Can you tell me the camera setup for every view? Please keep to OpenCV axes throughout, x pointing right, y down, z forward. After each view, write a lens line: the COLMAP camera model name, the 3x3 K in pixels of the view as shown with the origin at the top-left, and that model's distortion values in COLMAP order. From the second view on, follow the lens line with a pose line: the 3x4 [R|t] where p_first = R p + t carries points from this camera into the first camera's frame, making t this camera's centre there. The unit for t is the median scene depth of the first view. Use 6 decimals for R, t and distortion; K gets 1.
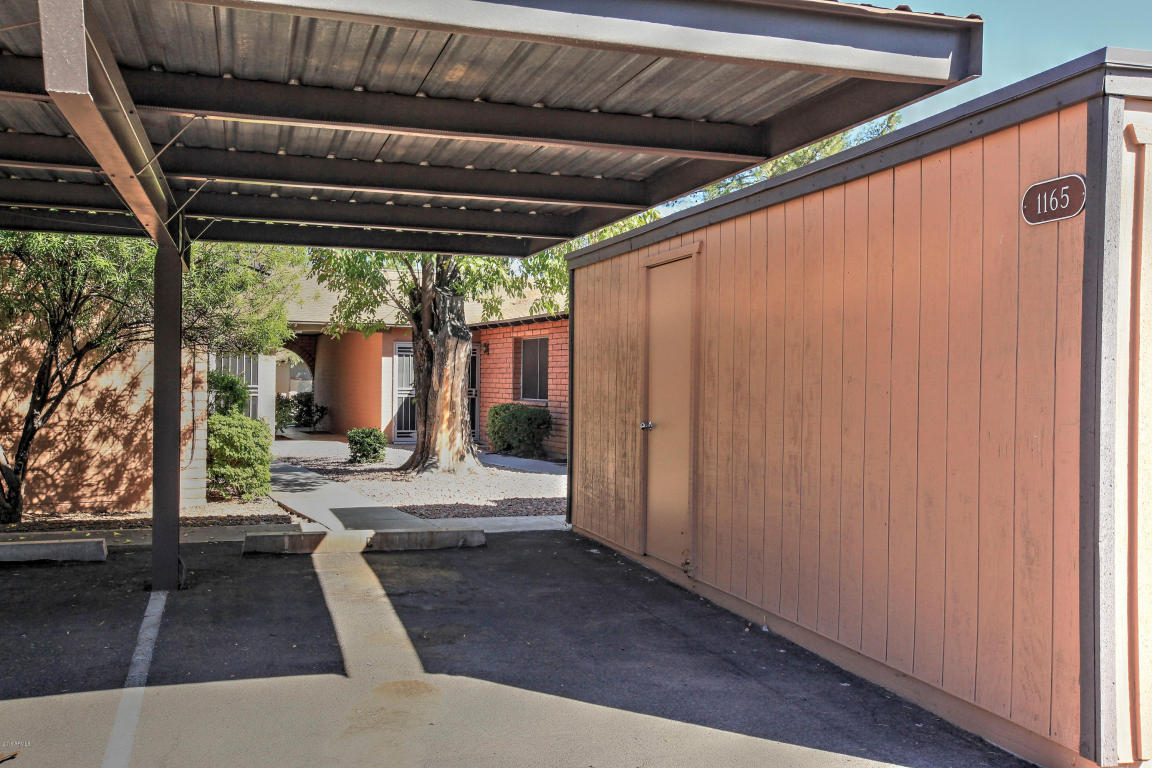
lens RADIAL K [[1100.9, 0, 571.4], [0, 1100.9, 386.4], [0, 0, 1]] dist [0.036741, 0.000000]
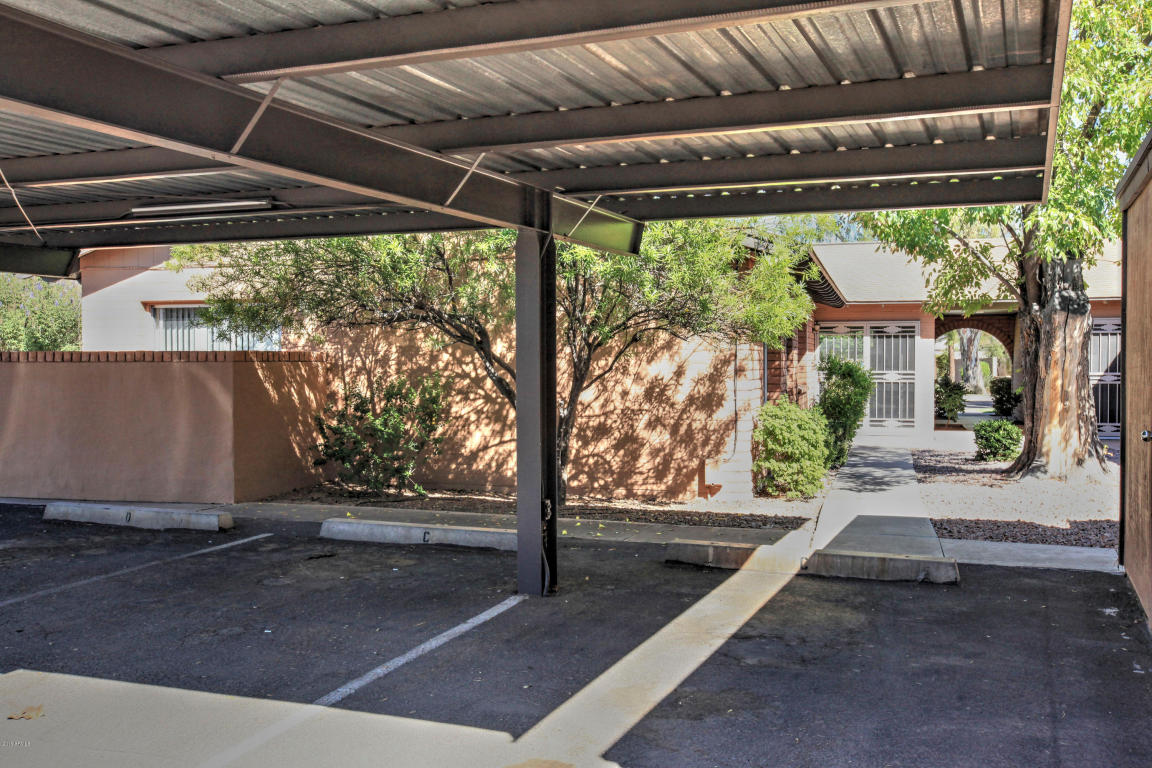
lens RADIAL K [[1100.9, 0, 576.9], [0, 1100.9, 381.5], [0, 0, 1]] dist [0.036741, 0.000000]
pose [[0.775237, -0.000331, -0.631670, 0.154834], [0.006795, 0.999946, 0.007815, -0.002757], [0.631633, -0.010351, 0.775198, 0.182098]]
